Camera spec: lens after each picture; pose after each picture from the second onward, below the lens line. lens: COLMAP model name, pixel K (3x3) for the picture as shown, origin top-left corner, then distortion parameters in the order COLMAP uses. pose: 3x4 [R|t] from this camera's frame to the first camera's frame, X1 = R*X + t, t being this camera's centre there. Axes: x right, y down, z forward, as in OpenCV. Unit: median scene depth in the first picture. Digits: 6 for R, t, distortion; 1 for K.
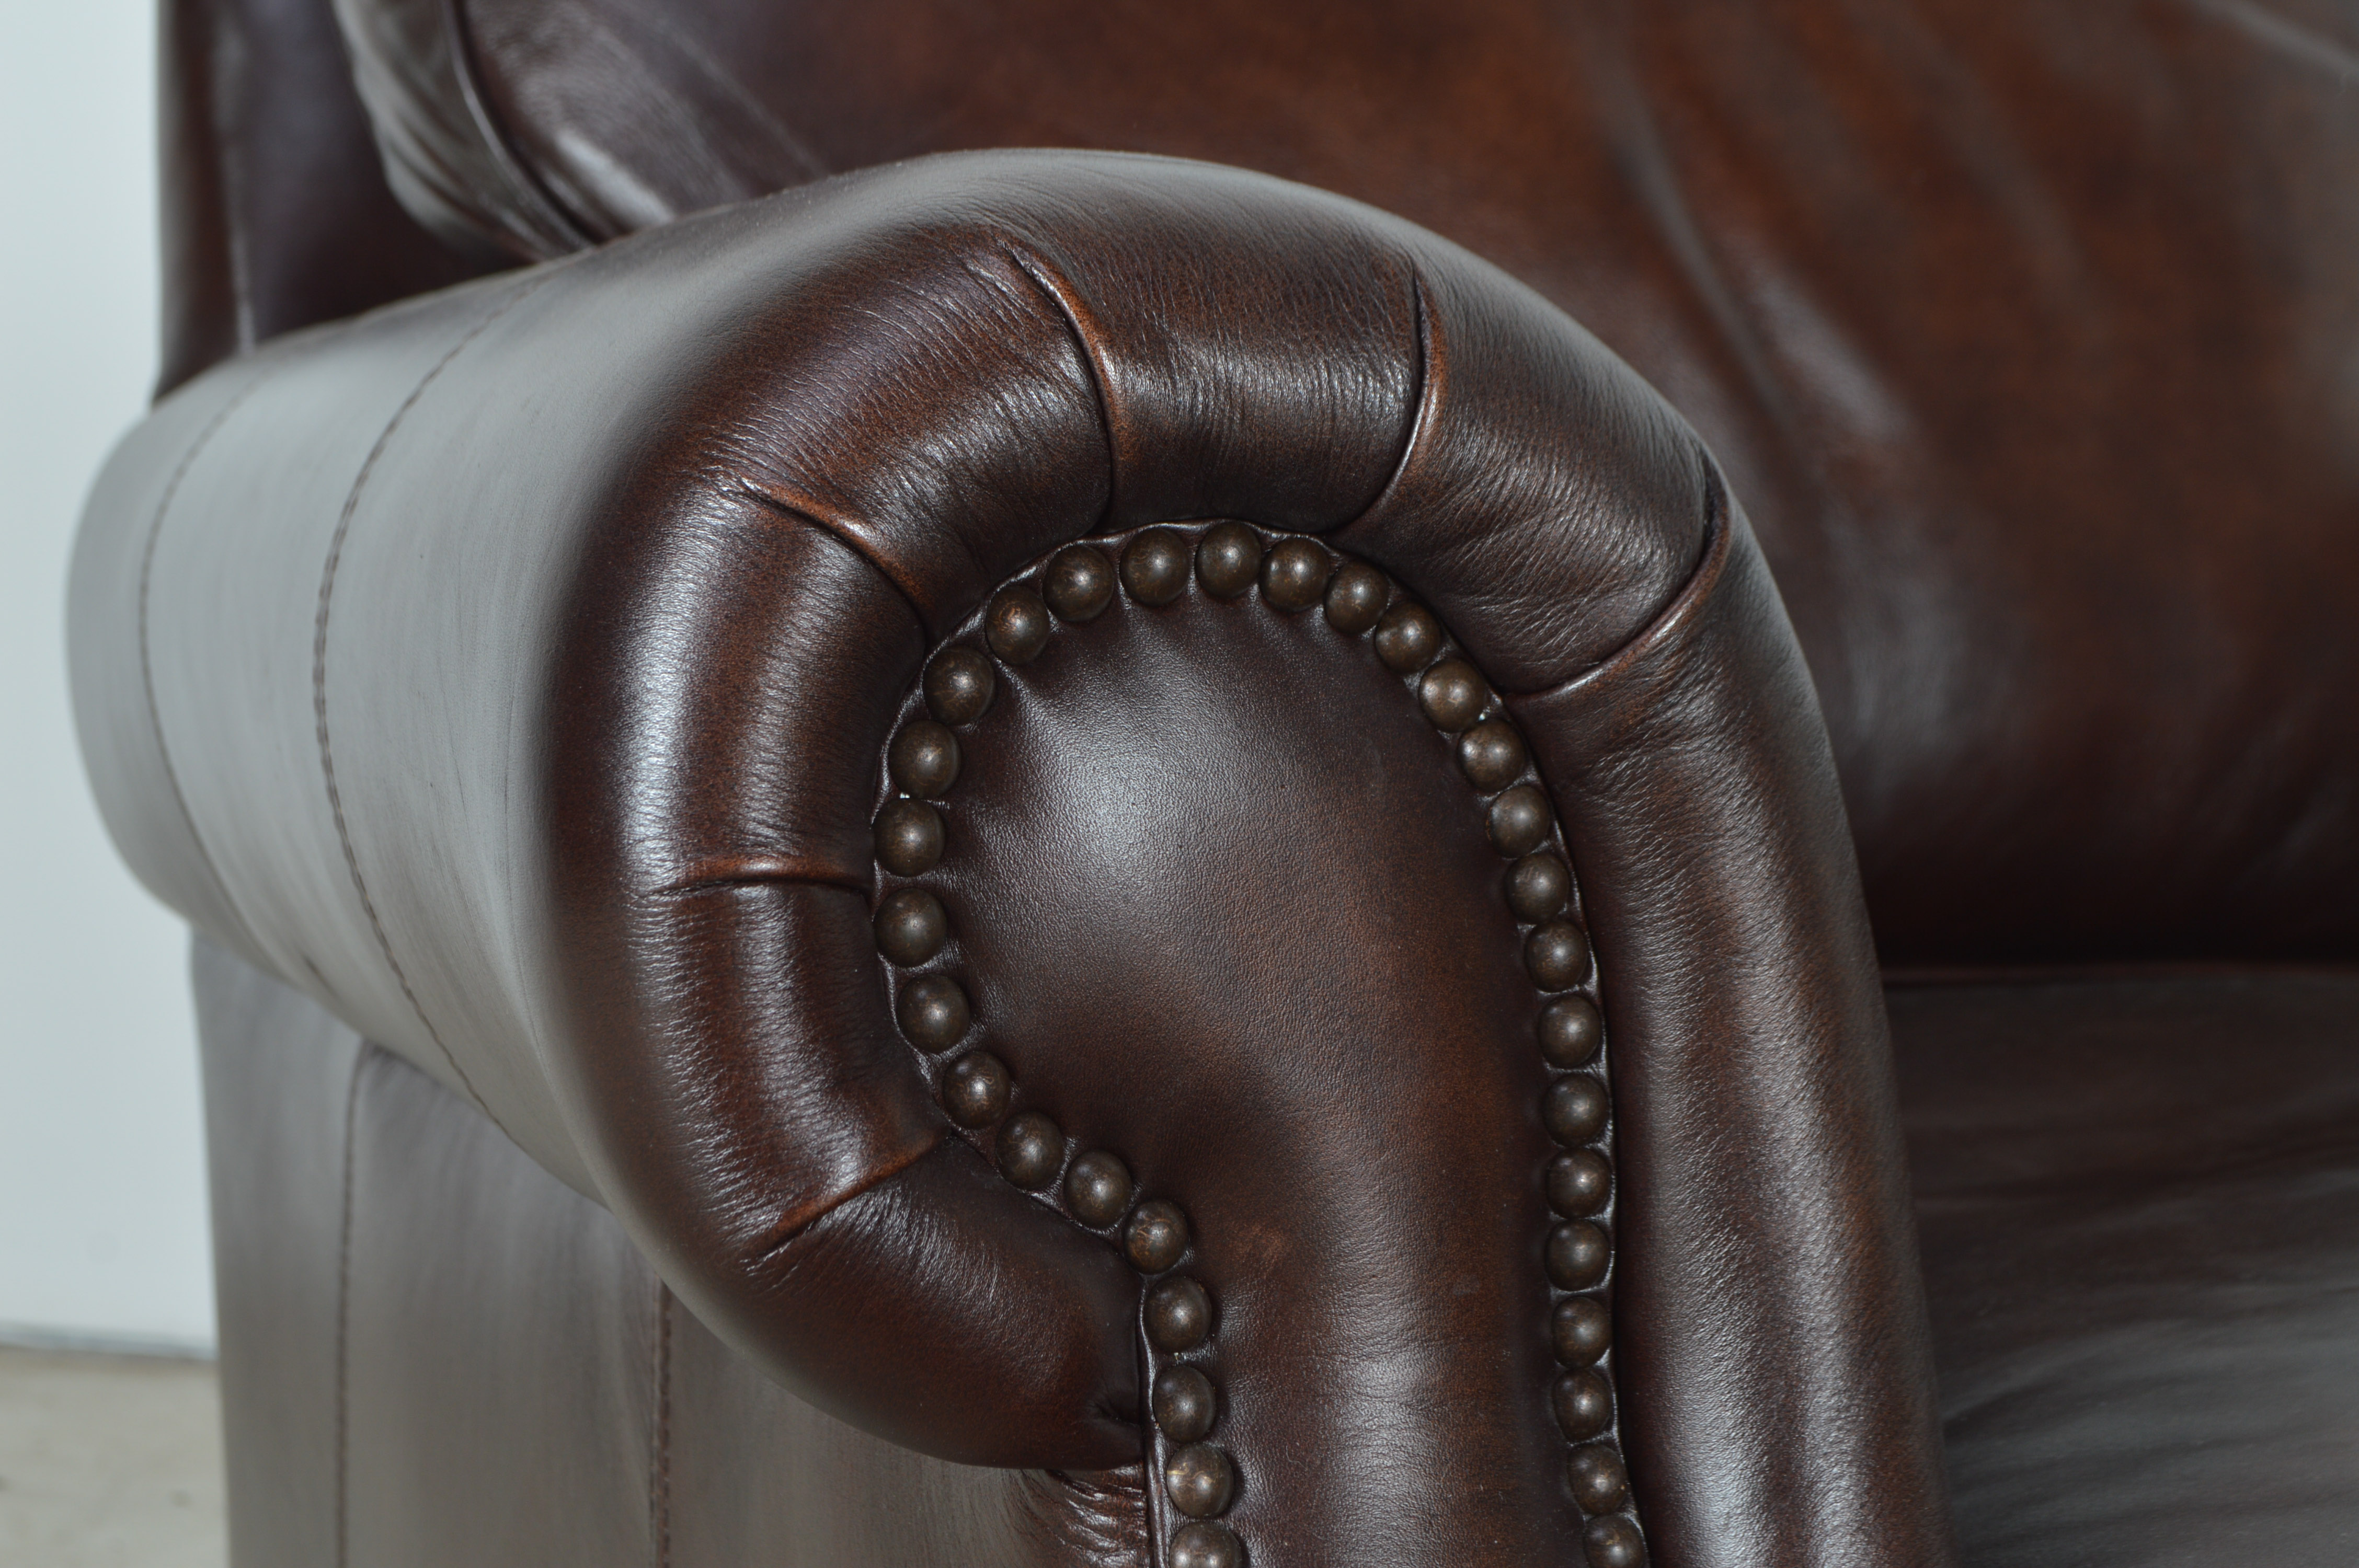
lens RADIAL K [[3082.3, 0, 1177.5], [0, 3082.3, 787.7], [0, 0, 1]] dist [-0.081188, 0.000000]
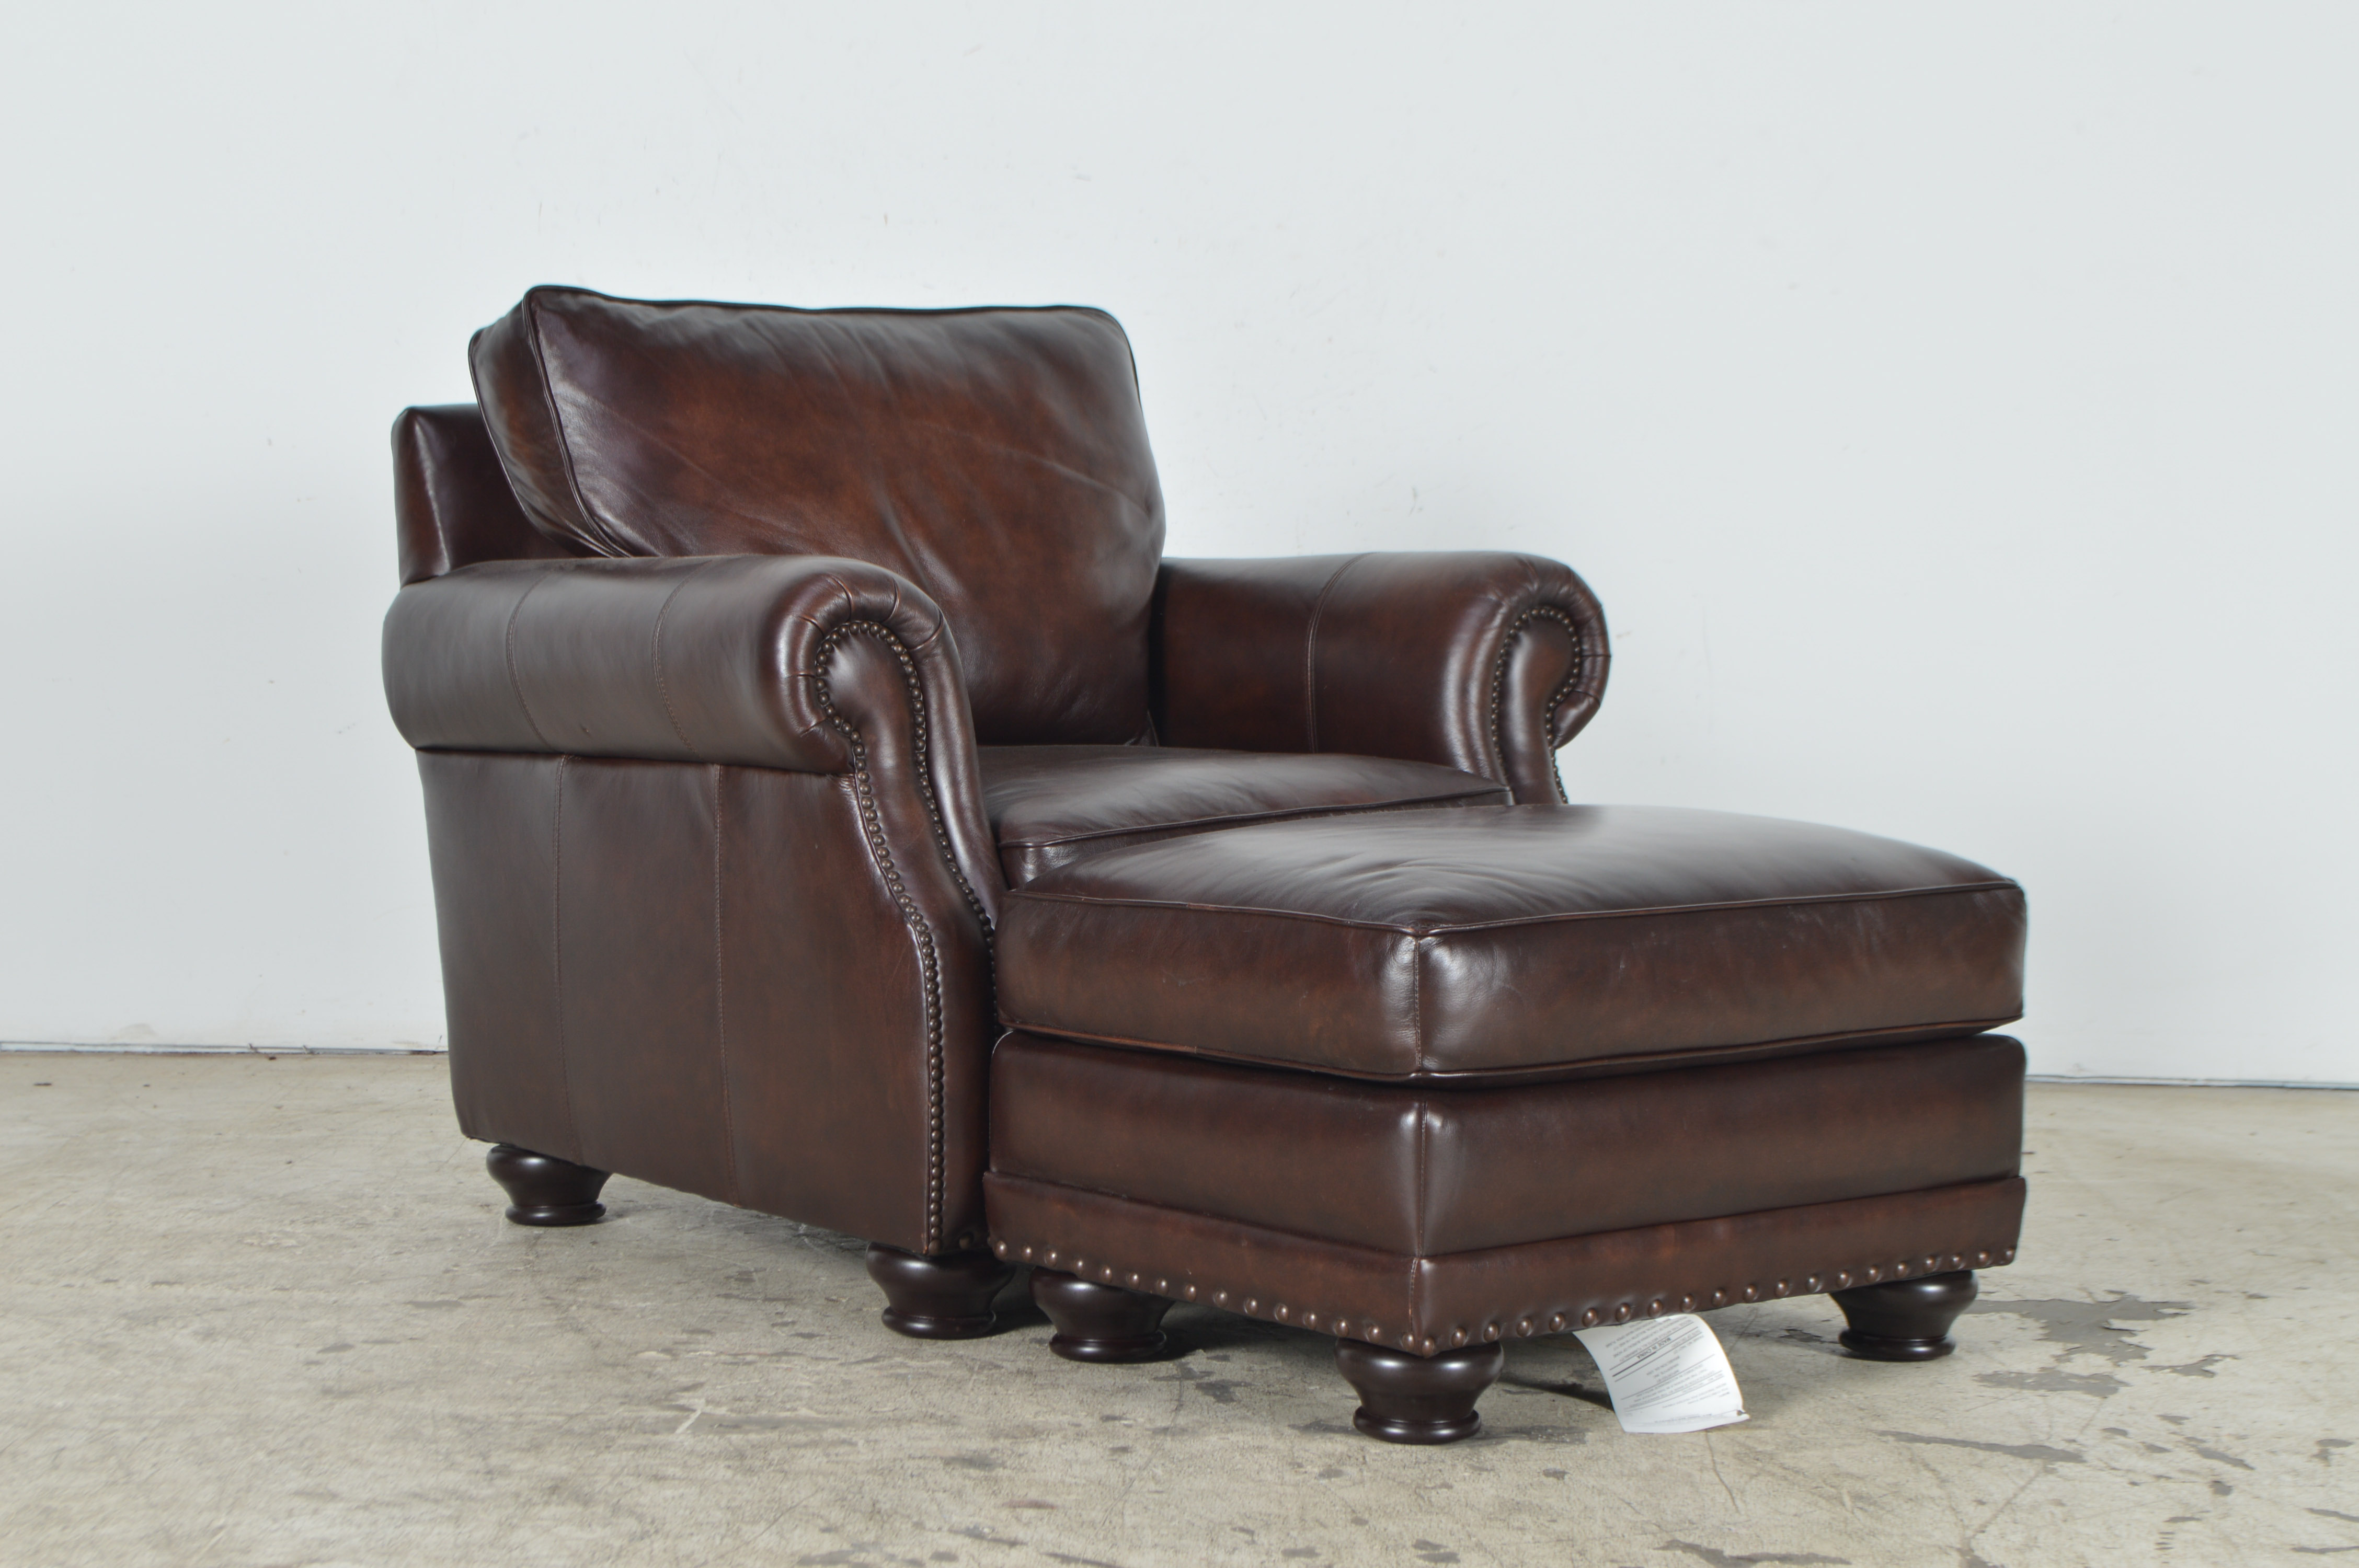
lens RADIAL K [[4775.8, 0, 1237.2], [0, 4775.8, 798.4], [0, 0, 1]] dist [-0.026911, 0.000000]
pose [[0.952649, -0.011779, 0.303842, -2.124634], [0.024887, 0.998917, -0.039305, 0.646433], [-0.303051, 0.045006, 0.951911, -8.088221]]
